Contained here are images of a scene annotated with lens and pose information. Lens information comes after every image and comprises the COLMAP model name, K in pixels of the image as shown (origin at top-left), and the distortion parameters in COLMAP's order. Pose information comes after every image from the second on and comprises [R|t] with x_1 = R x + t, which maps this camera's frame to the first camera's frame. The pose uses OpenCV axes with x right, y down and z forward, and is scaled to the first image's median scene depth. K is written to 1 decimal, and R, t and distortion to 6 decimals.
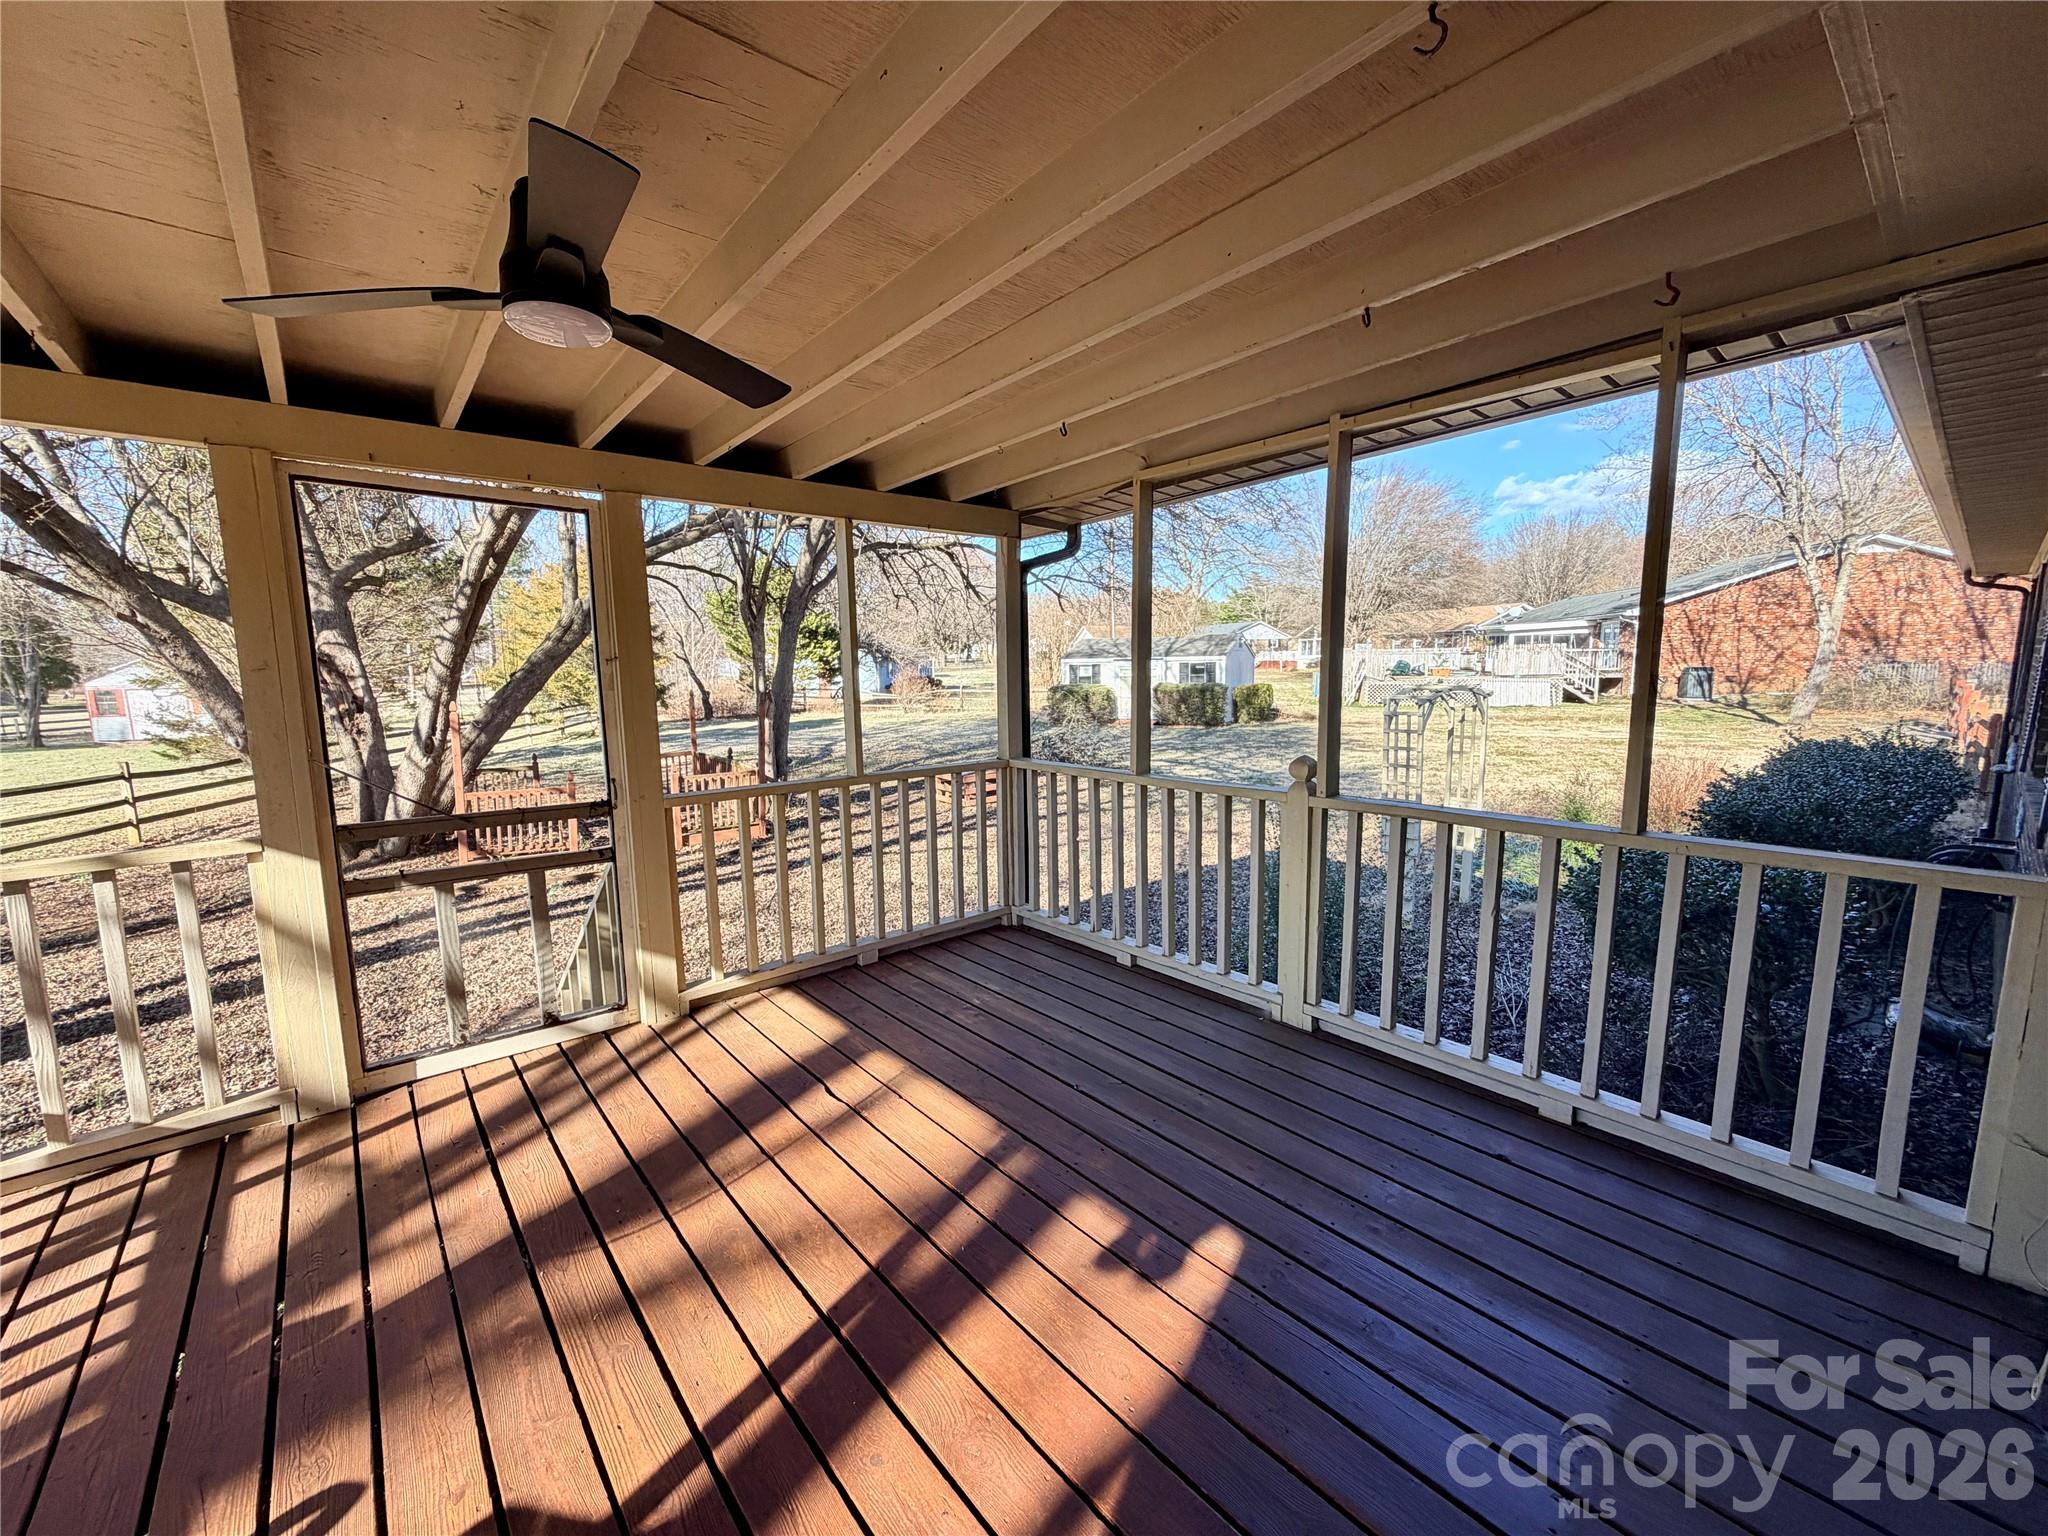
lens RADIAL K [[822.3, 0, 1024.0], [0, 822.3, 768.0], [0, 0, 1]] dist [-0.000986, 0.000291]
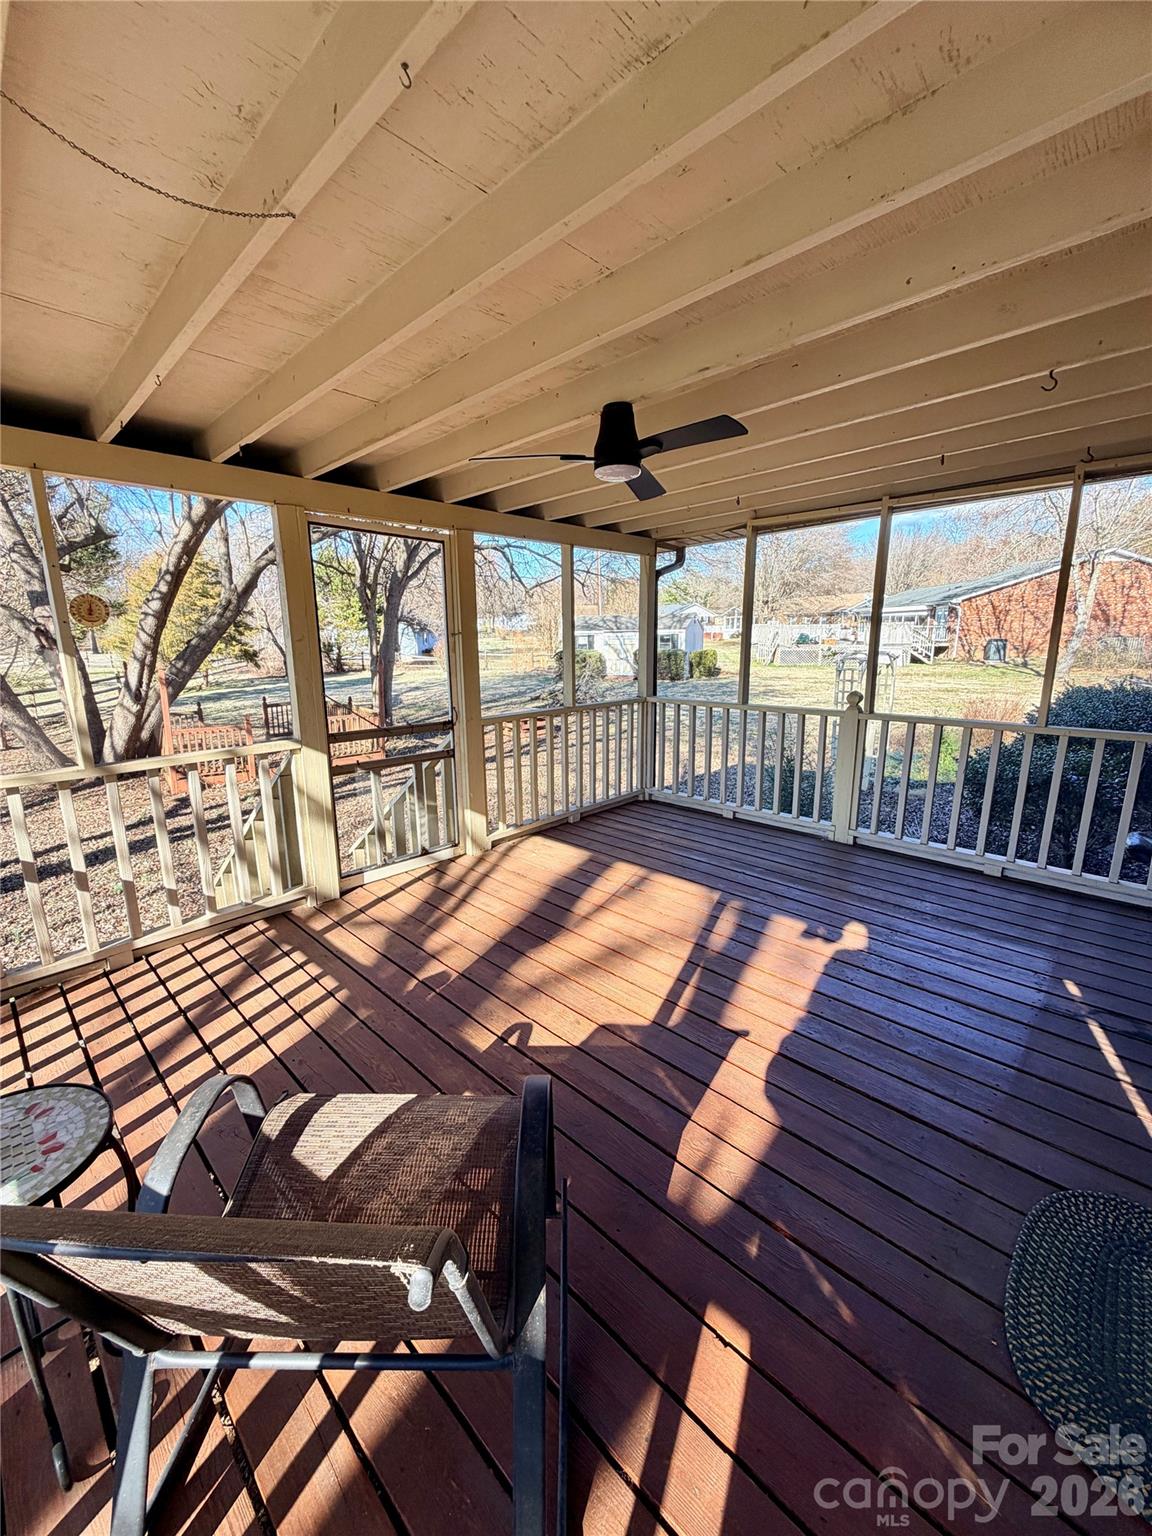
lens RADIAL K [[616.7, 0, 576.0], [0, 616.7, 768.0], [0, 0, 1]] dist [-0.000986, 0.000291]
pose [[0.994541, -0.017692, 0.102833, -0.124668], [0.008630, 0.996091, 0.087915, 0.008941], [-0.103986, -0.086548, 0.990806, -0.085012]]
